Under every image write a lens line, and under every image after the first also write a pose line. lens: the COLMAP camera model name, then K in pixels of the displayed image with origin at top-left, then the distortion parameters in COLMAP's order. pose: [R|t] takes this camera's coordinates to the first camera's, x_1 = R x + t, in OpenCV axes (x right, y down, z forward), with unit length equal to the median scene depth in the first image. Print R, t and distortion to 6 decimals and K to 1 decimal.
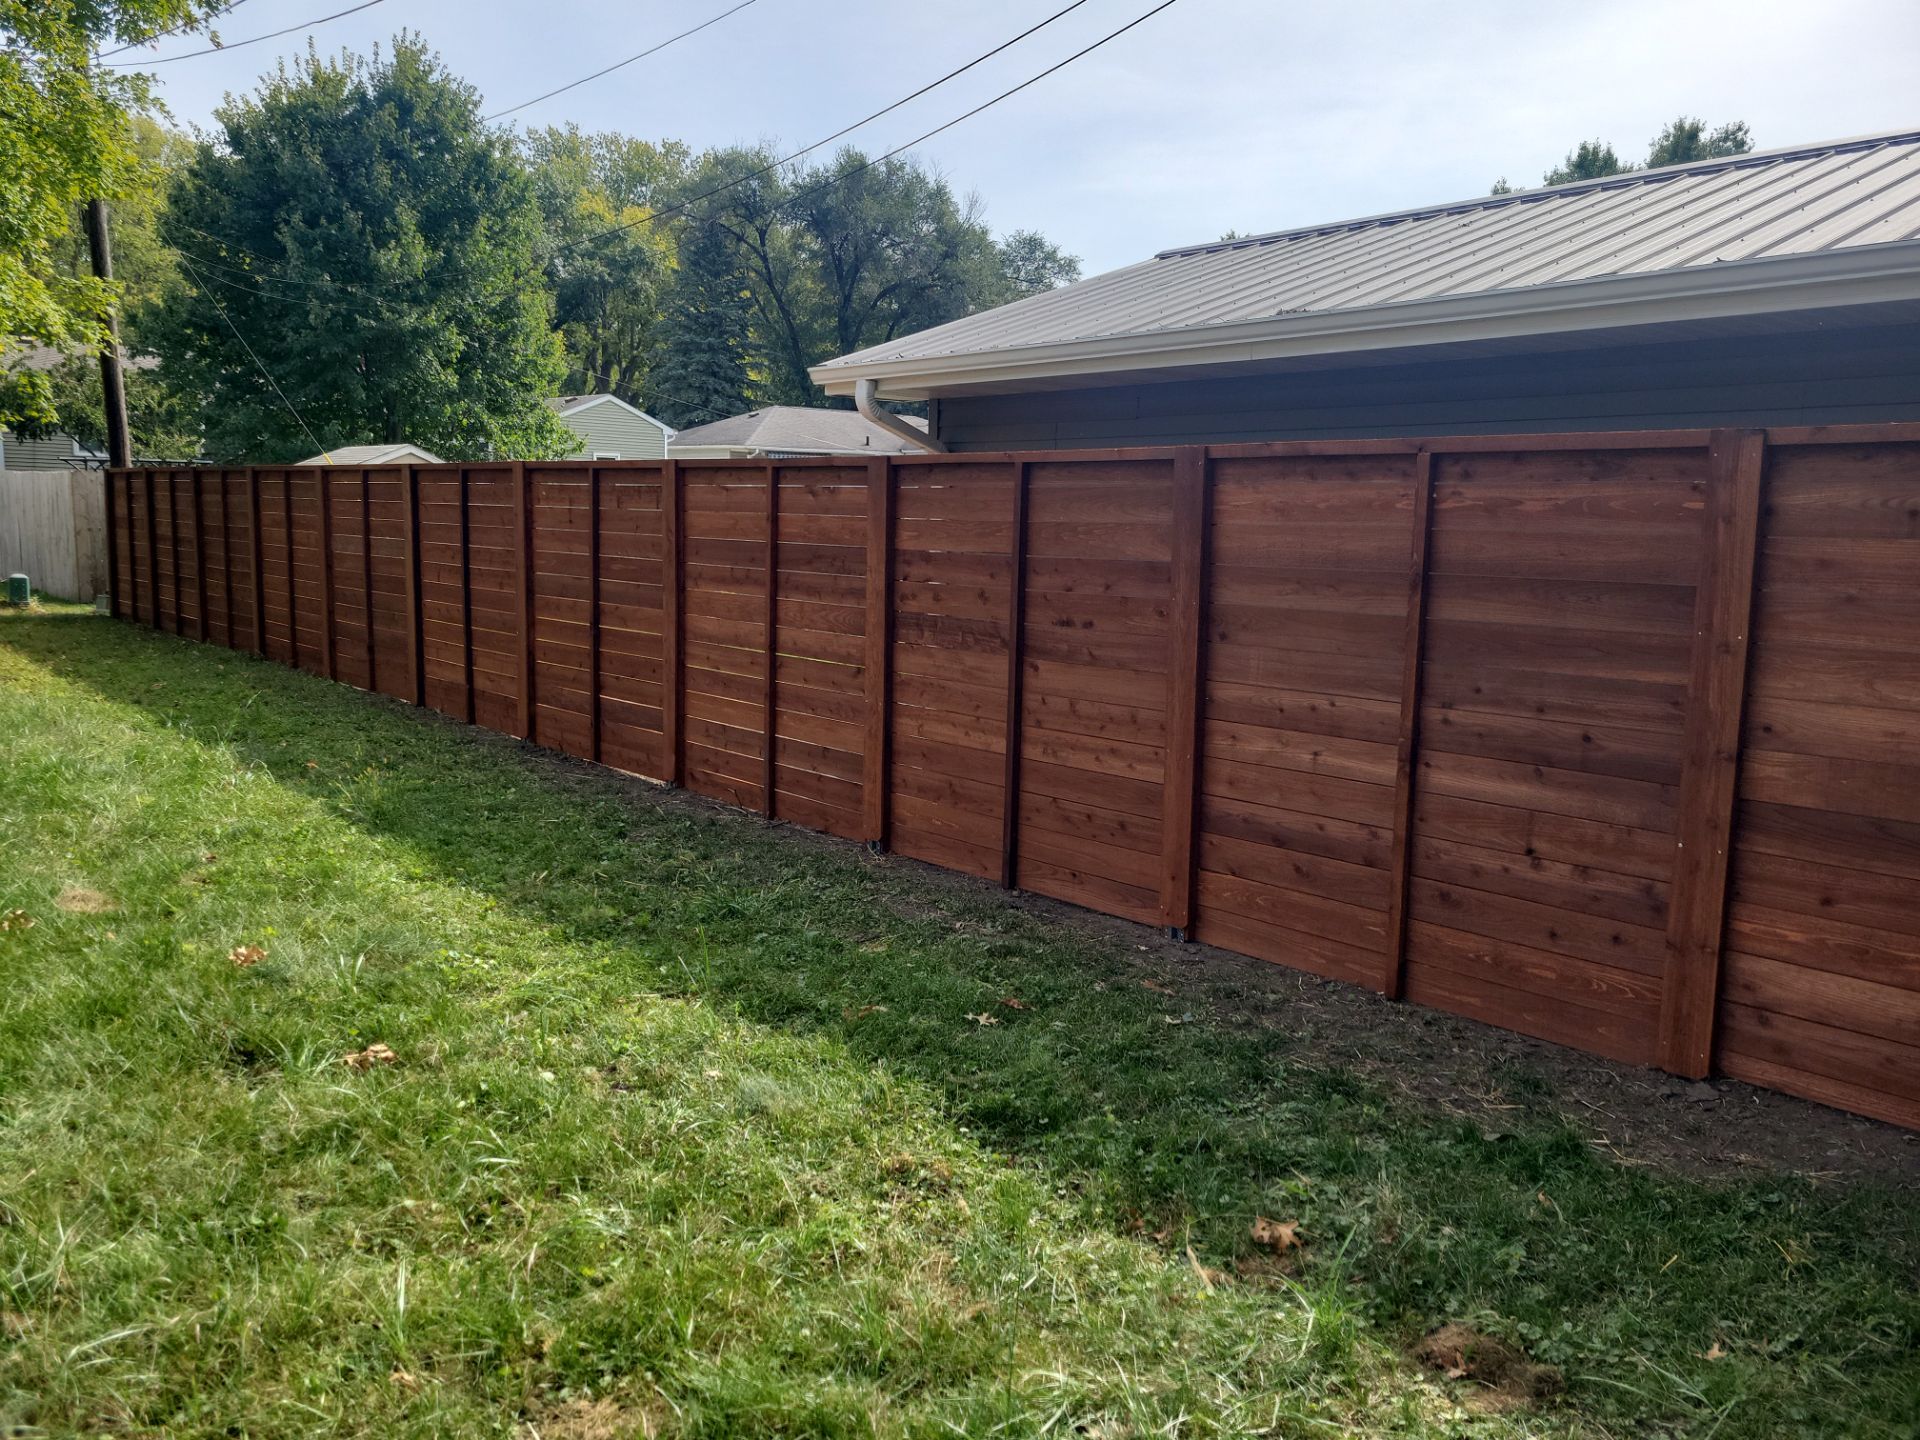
lens RADIAL K [[1428.2, 0, 954.6], [0, 1428.2, 716.4], [0, 0, 1]] dist [0.049387, -0.035942]
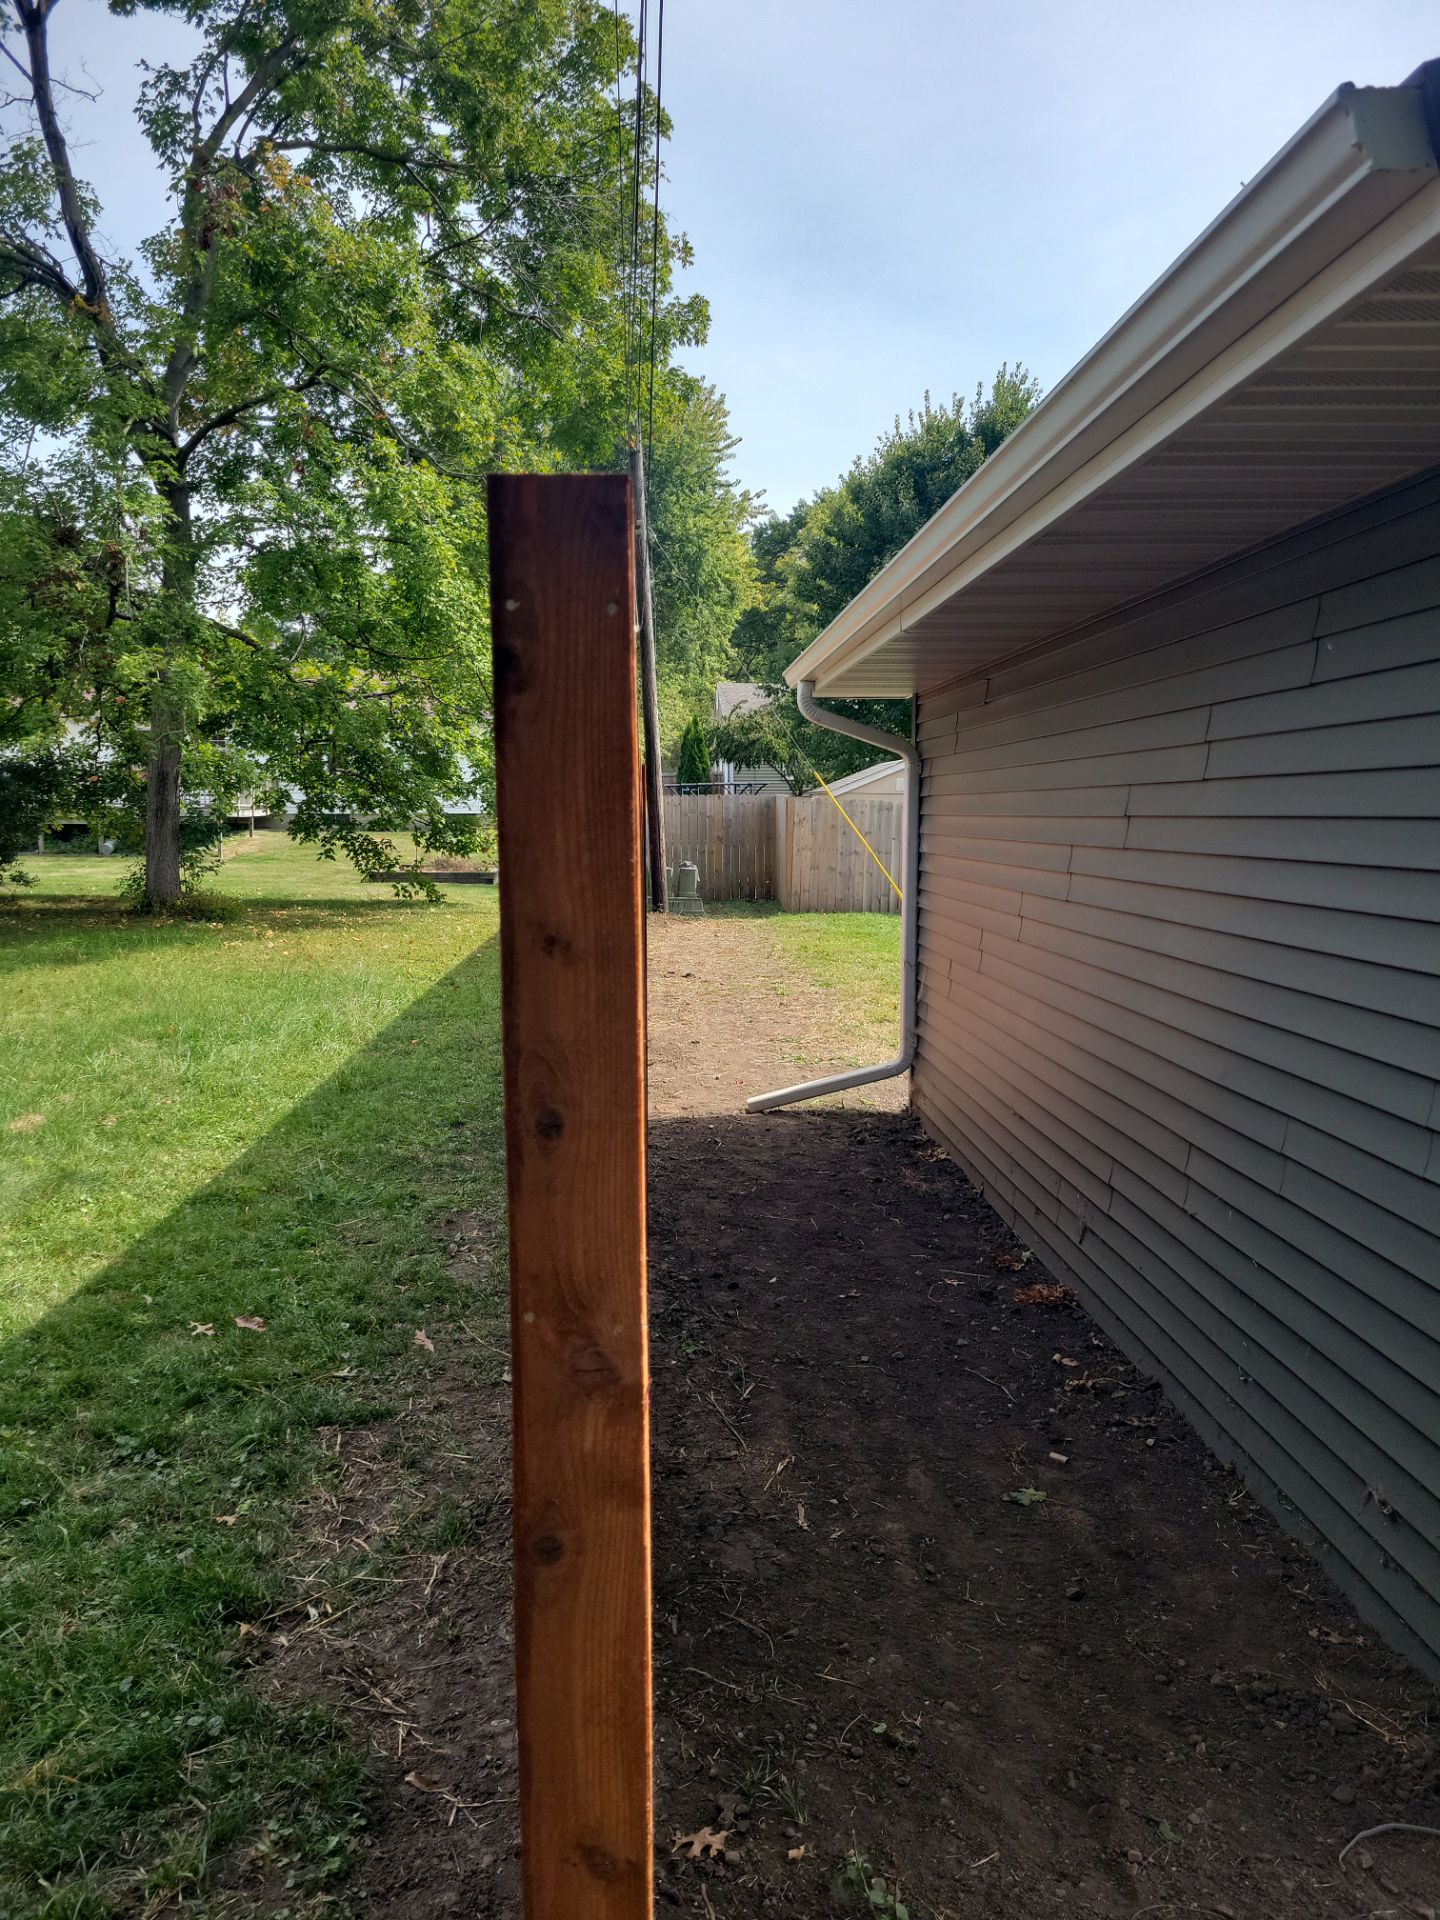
lens RADIAL K [[1430.4, 0, 712.5], [0, 1430.4, 994.8], [0, 0, 1]] dist [0.046799, -0.035426]
pose [[0.775781, 0.053243, -0.628752, 0.145635], [-0.064296, 0.997917, 0.005172, -0.008051], [0.627718, 0.036414, 0.777589, 0.067746]]
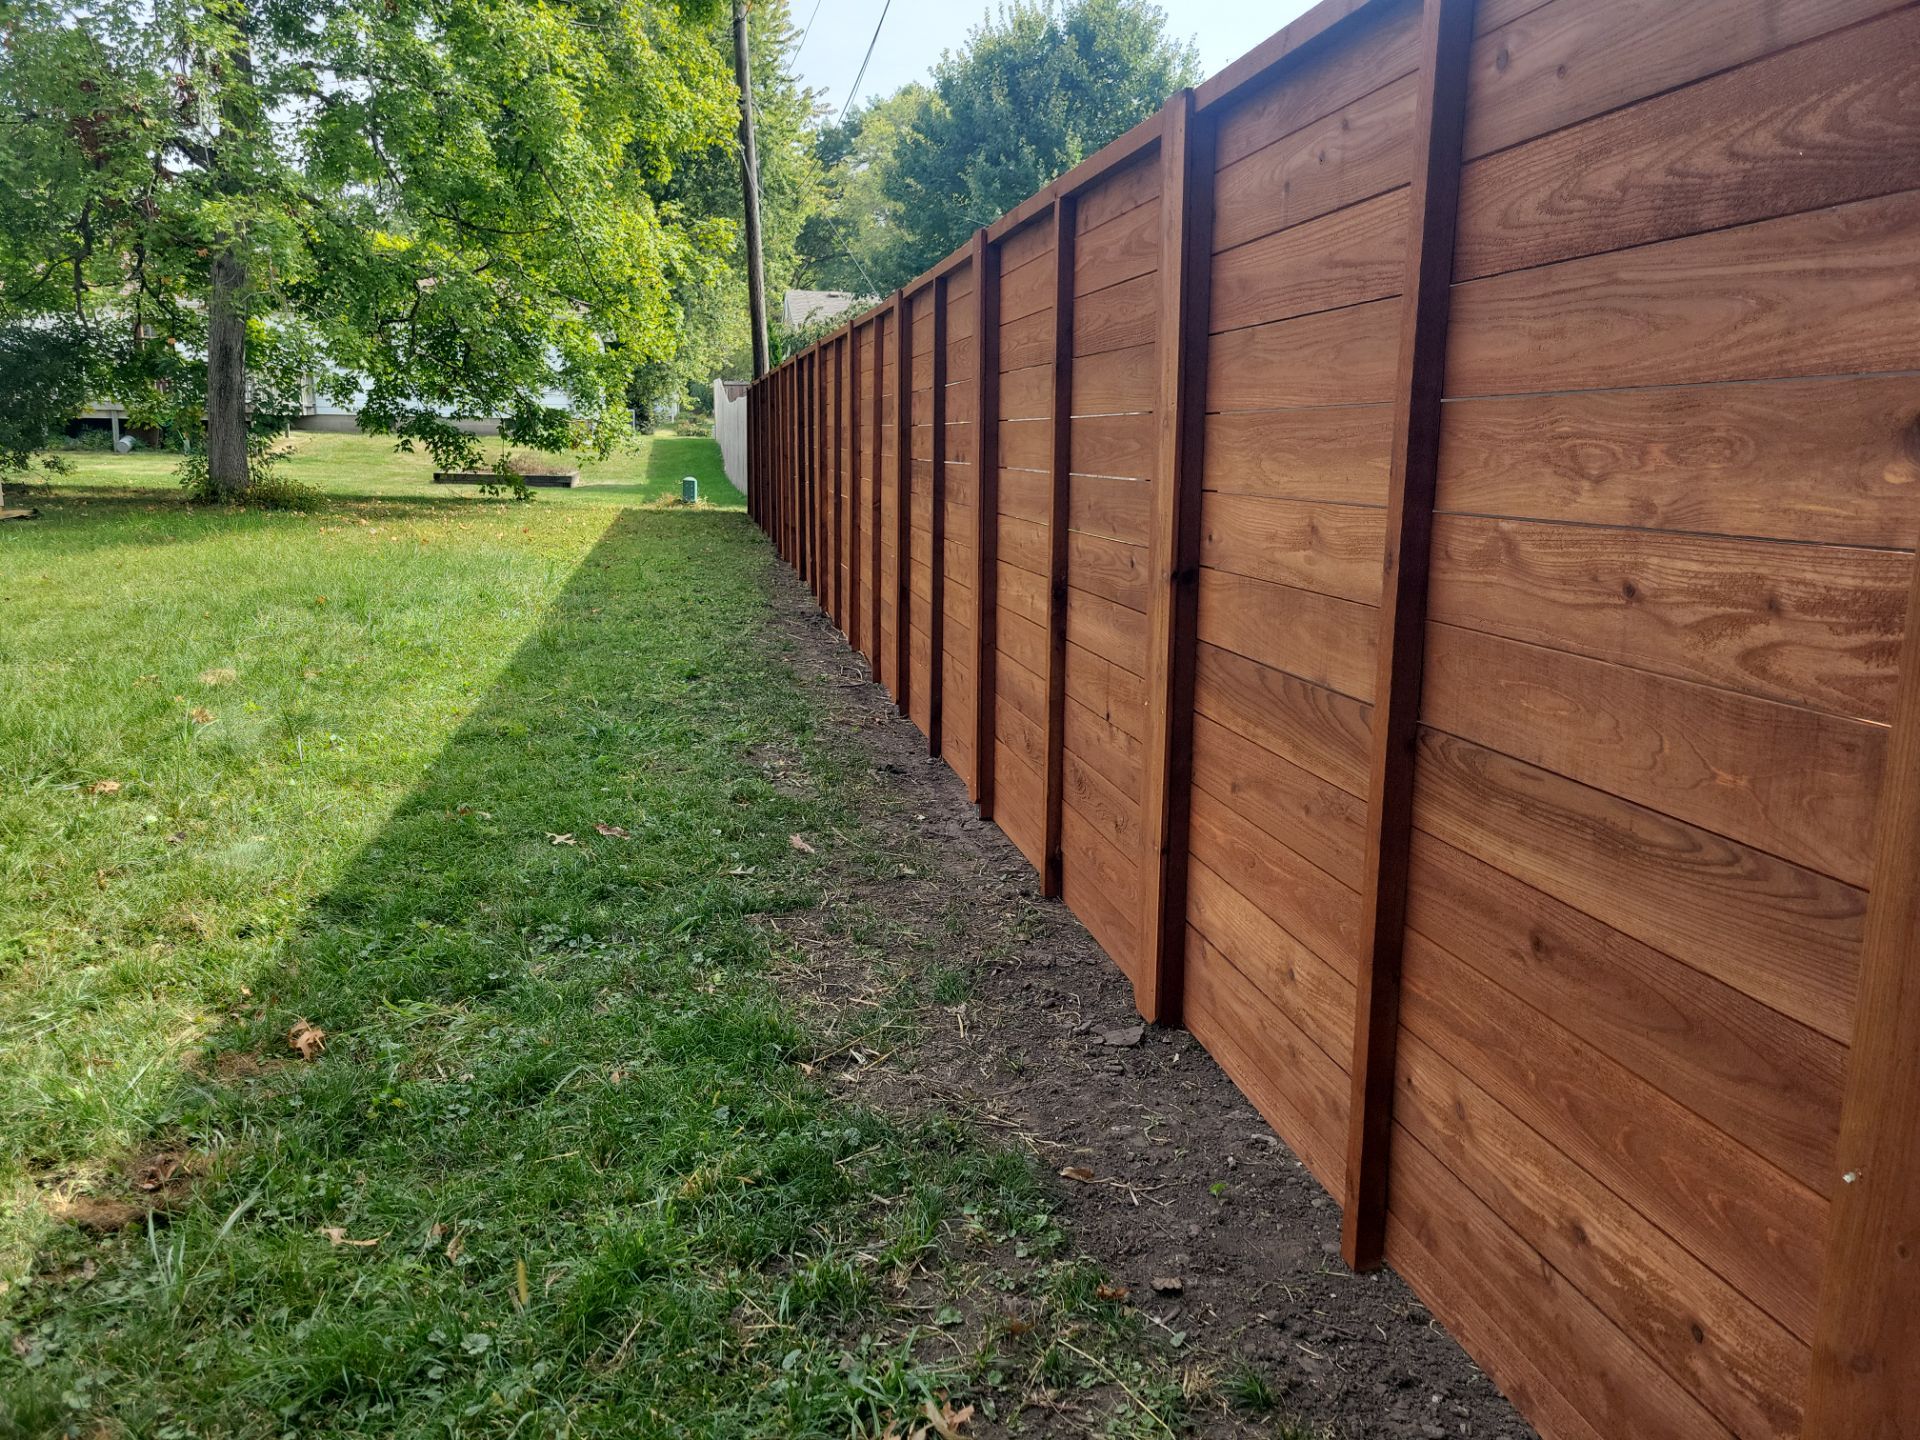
lens RADIAL K [[1434.4, 0, 960.0], [0, 1434.4, 720.0], [0, 0, 1]] dist [0.059841, -0.051382]
pose [[0.856997, 0.086646, -0.507984, 0.114840], [-0.064230, 0.996036, 0.061532, 0.009051], [0.511302, -0.020105, 0.859166, 0.049153]]
